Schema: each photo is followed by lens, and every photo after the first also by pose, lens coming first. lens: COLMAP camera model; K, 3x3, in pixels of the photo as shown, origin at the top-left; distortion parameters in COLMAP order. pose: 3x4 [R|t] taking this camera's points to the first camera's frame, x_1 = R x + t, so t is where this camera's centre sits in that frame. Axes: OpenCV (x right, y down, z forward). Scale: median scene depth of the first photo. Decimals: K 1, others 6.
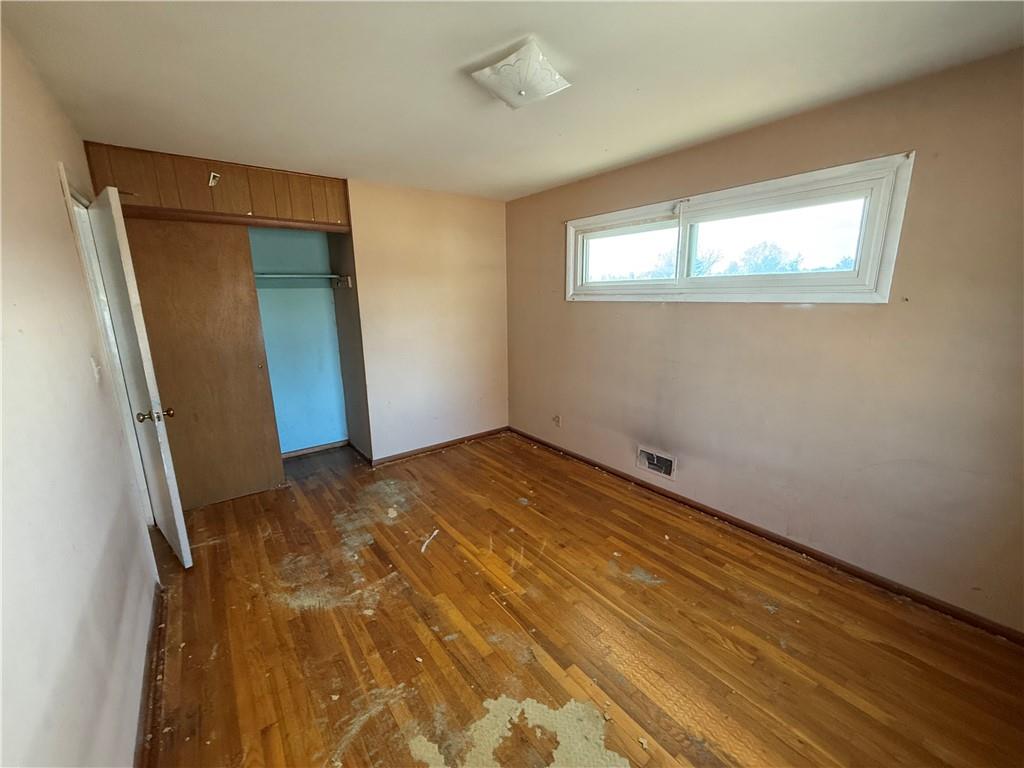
lens RADIAL K [[409.4, 0, 509.4], [0, 409.4, 384.5], [0, 0, 1]] dist [-0.001588, 0.000190]
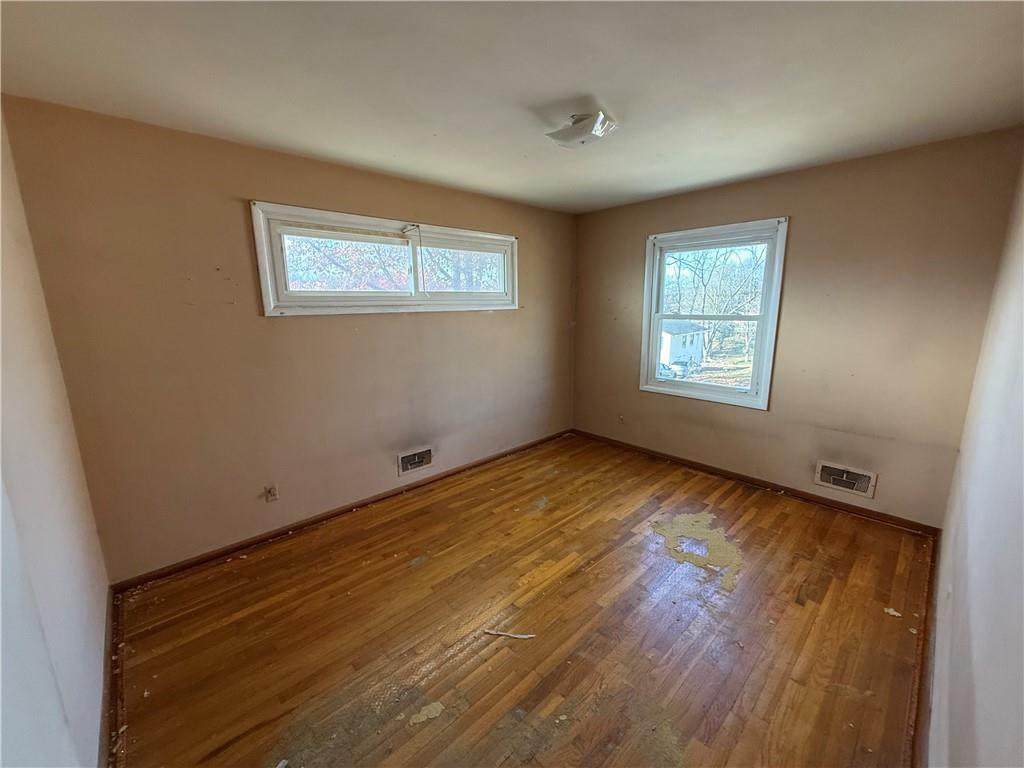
lens RADIAL K [[409.4, 0, 509.7], [0, 409.4, 383.5], [0, 0, 1]] dist [-0.001588, 0.000190]
pose [[-0.100773, -0.177217, 0.978999, -0.842784], [0.230473, 0.953084, 0.196249, -0.193054], [-0.967847, 0.245409, -0.055201, 0.939320]]
